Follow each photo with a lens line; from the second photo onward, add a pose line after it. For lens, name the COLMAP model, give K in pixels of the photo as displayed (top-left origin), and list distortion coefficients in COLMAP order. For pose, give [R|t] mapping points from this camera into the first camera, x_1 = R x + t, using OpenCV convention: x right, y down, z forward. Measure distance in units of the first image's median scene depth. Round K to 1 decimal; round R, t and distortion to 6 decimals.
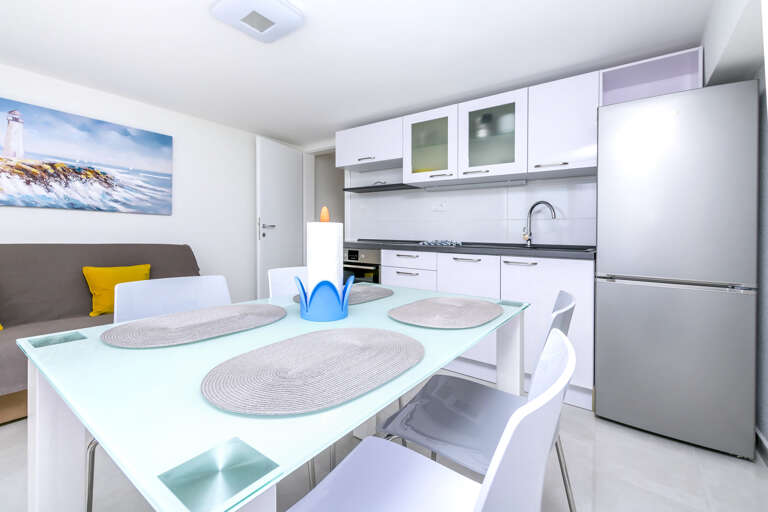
lens RADIAL K [[325.4, 0, 379.4], [0, 325.4, 230.7], [0, 0, 1]] dist [-0.000504, -0.000233]
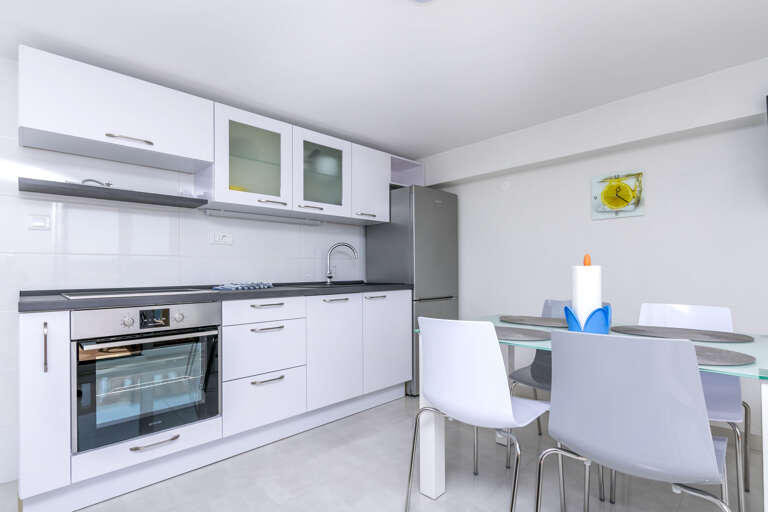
lens RADIAL K [[373.8, 0, 385.1], [0, 373.8, 261.3], [0, 0, 1]] dist [0.002440, -0.000077]
pose [[0.178643, 0.008822, 0.983874, -0.694650], [0.003964, 0.999945, -0.009686, -0.012885], [-0.983906, 0.005630, 0.178599, 0.574890]]
